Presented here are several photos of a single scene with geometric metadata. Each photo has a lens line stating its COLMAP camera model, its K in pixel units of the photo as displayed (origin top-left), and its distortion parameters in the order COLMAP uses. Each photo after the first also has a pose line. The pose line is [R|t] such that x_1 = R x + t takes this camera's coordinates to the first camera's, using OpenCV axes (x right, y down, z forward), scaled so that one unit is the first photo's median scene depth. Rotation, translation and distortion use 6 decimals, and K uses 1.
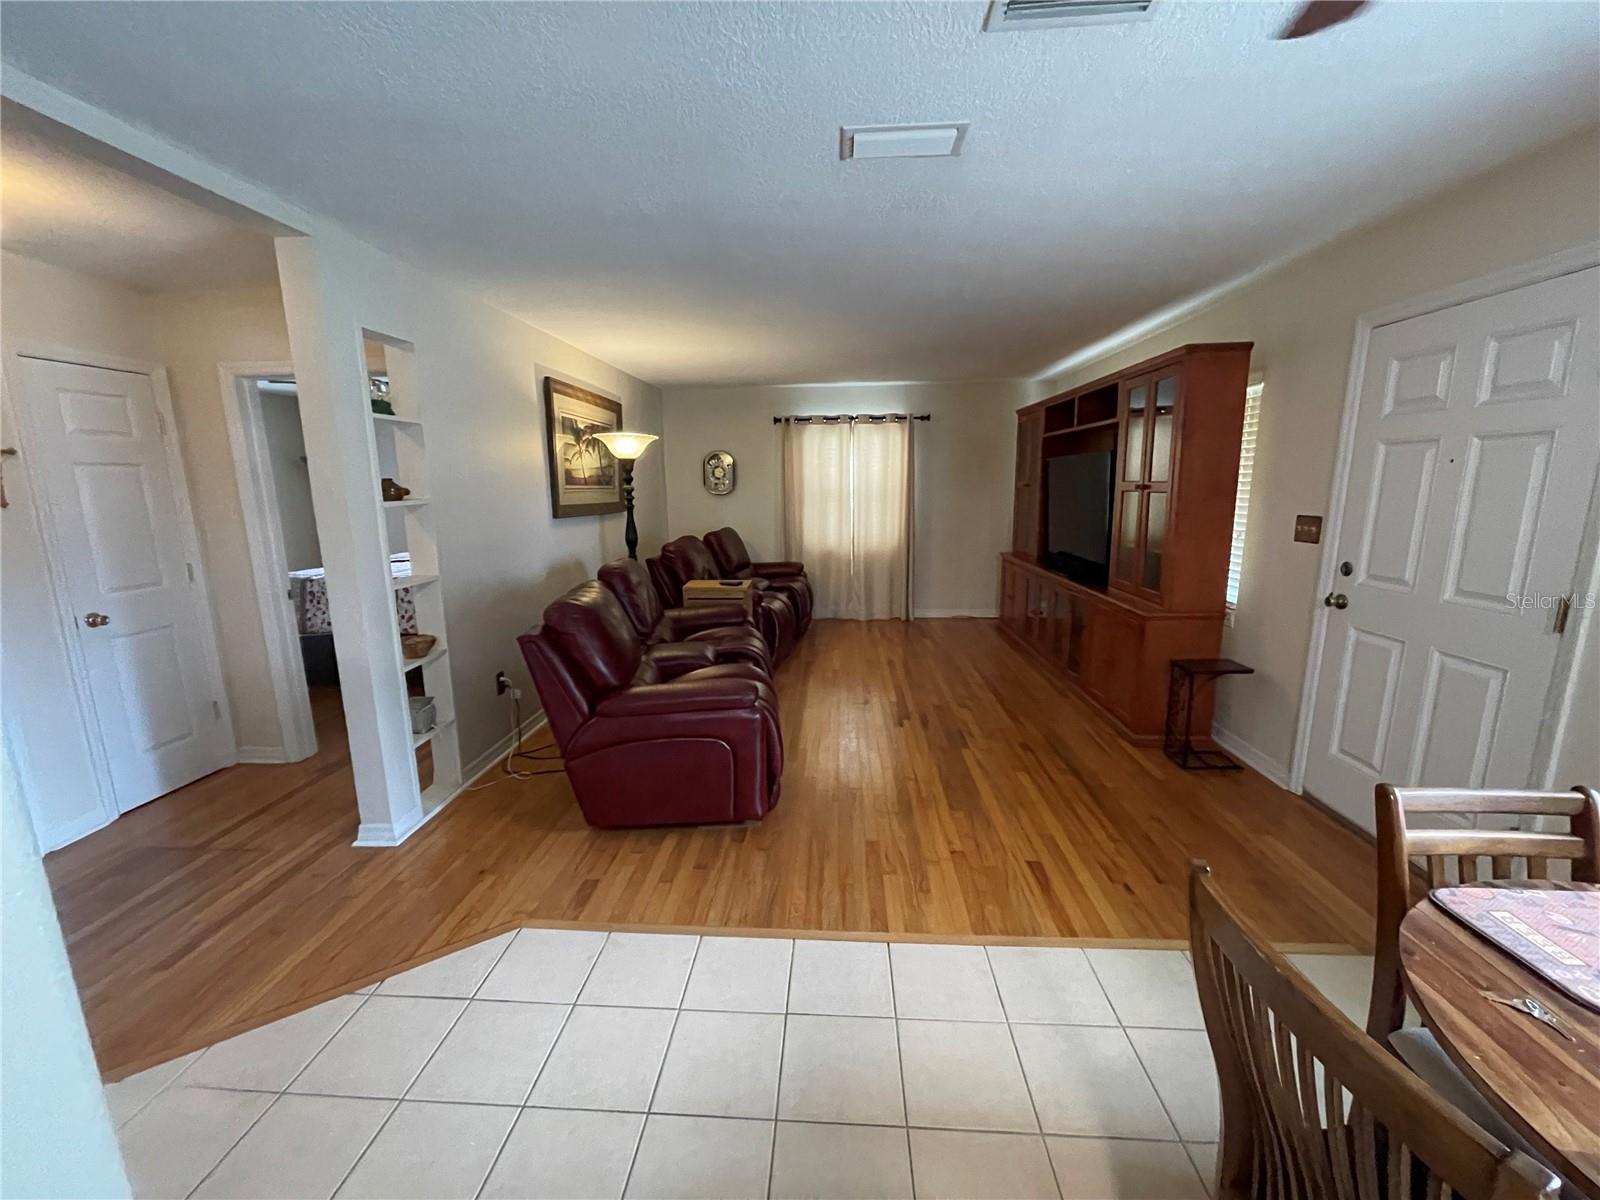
lens RADIAL K [[643.1, 0, 797.6], [0, 643.1, 602.4], [0, 0, 1]] dist [-0.000164, -0.000104]
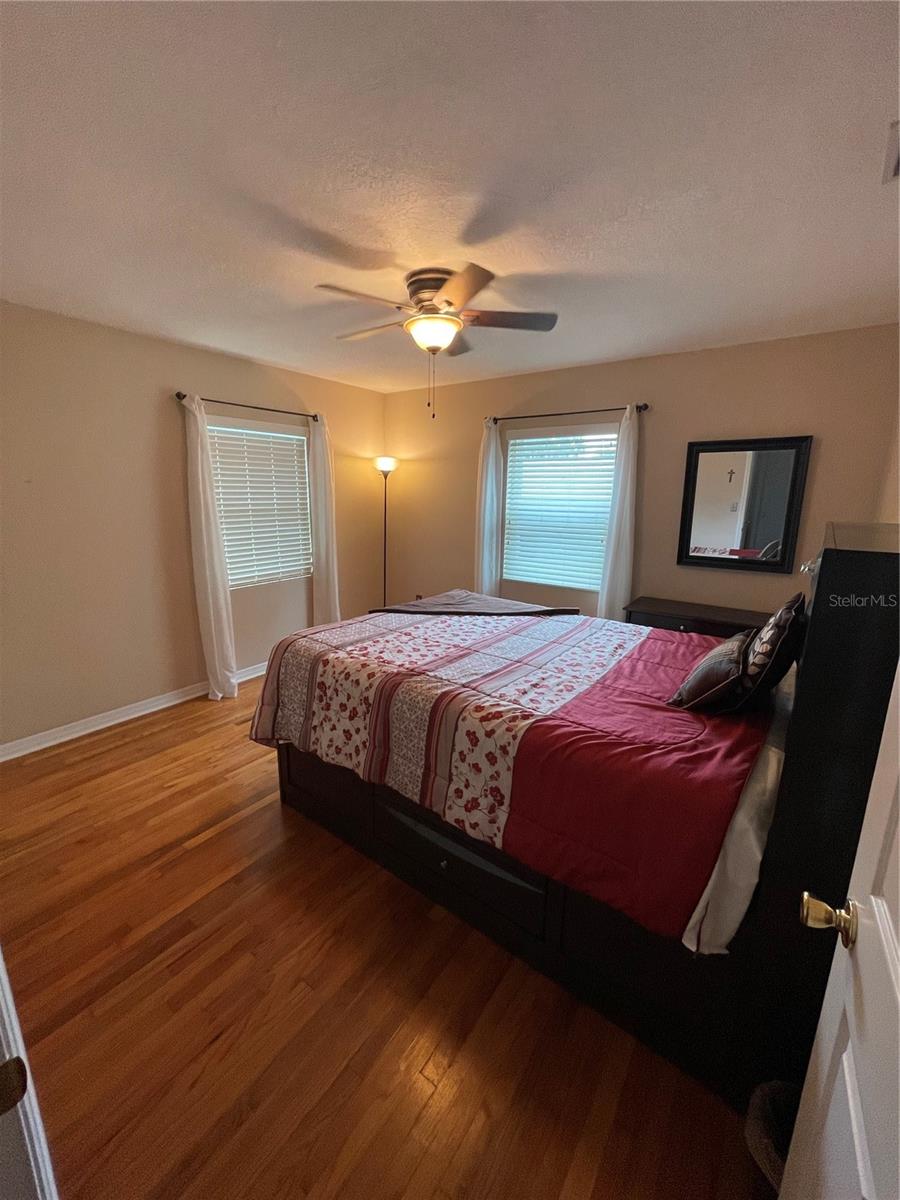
lens RADIAL K [[482.3, 0, 447.8], [0, 482.3, 597.4], [0, 0, 1]] dist [-0.000164, -0.000104]
pose [[0.855094, 0.135482, -0.500458, -0.461658], [-0.123860, 0.990686, 0.056565, -0.128162], [0.503460, 0.013619, 0.863911, 0.690644]]
